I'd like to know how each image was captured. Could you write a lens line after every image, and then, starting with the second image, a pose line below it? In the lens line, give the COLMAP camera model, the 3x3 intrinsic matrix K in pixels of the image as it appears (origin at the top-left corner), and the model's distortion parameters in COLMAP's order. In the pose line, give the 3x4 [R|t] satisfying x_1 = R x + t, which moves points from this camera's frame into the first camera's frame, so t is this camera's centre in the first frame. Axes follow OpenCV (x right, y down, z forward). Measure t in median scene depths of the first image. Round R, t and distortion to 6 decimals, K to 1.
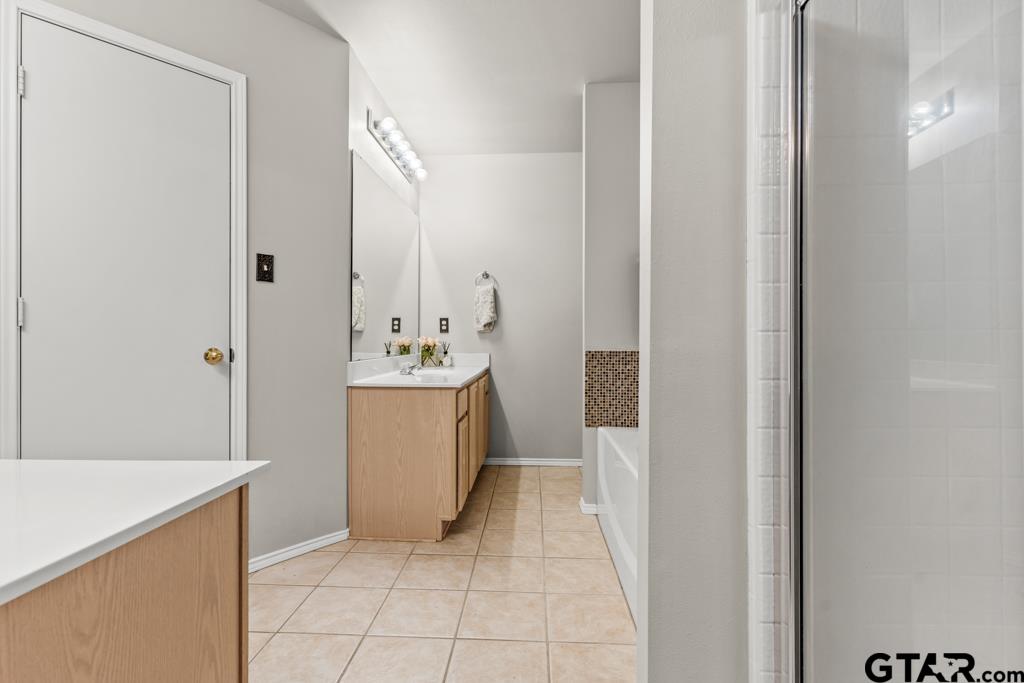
lens RADIAL K [[492.6, 0, 509.9], [0, 492.6, 336.2], [0, 0, 1]] dist [0.003028, -0.000431]
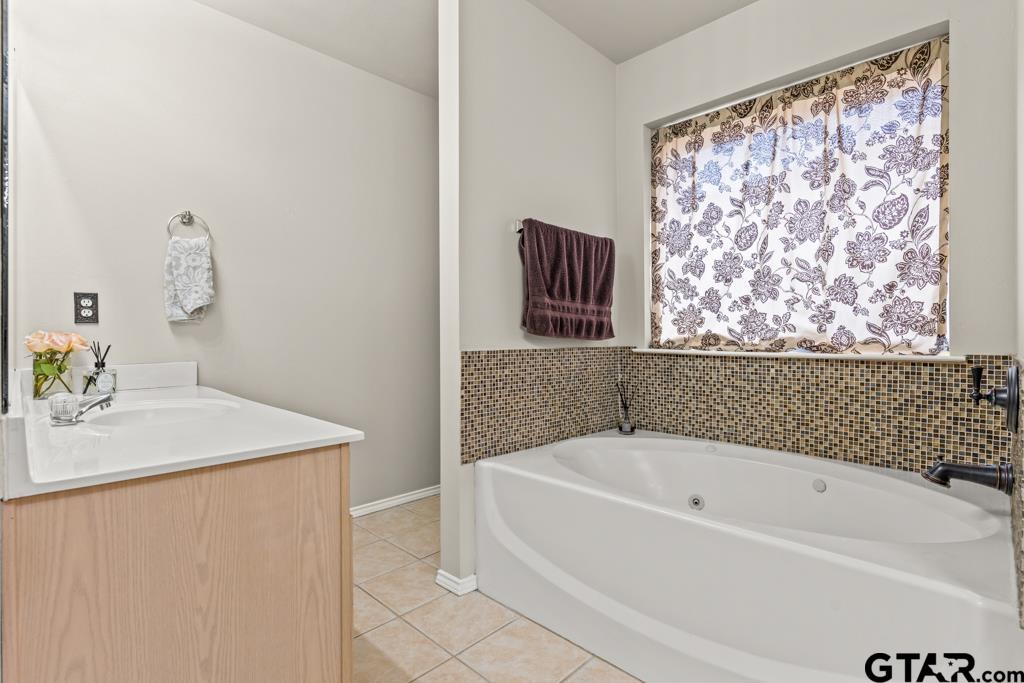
lens RADIAL K [[492.6, 0, 509.9], [0, 492.6, 336.2], [0, 0, 1]] dist [0.003028, -0.000431]
pose [[0.669226, -0.009530, 0.742998, -0.298152], [0.003258, 0.999946, 0.009892, 0.002827], [-0.743052, -0.004199, 0.669221, 0.504654]]
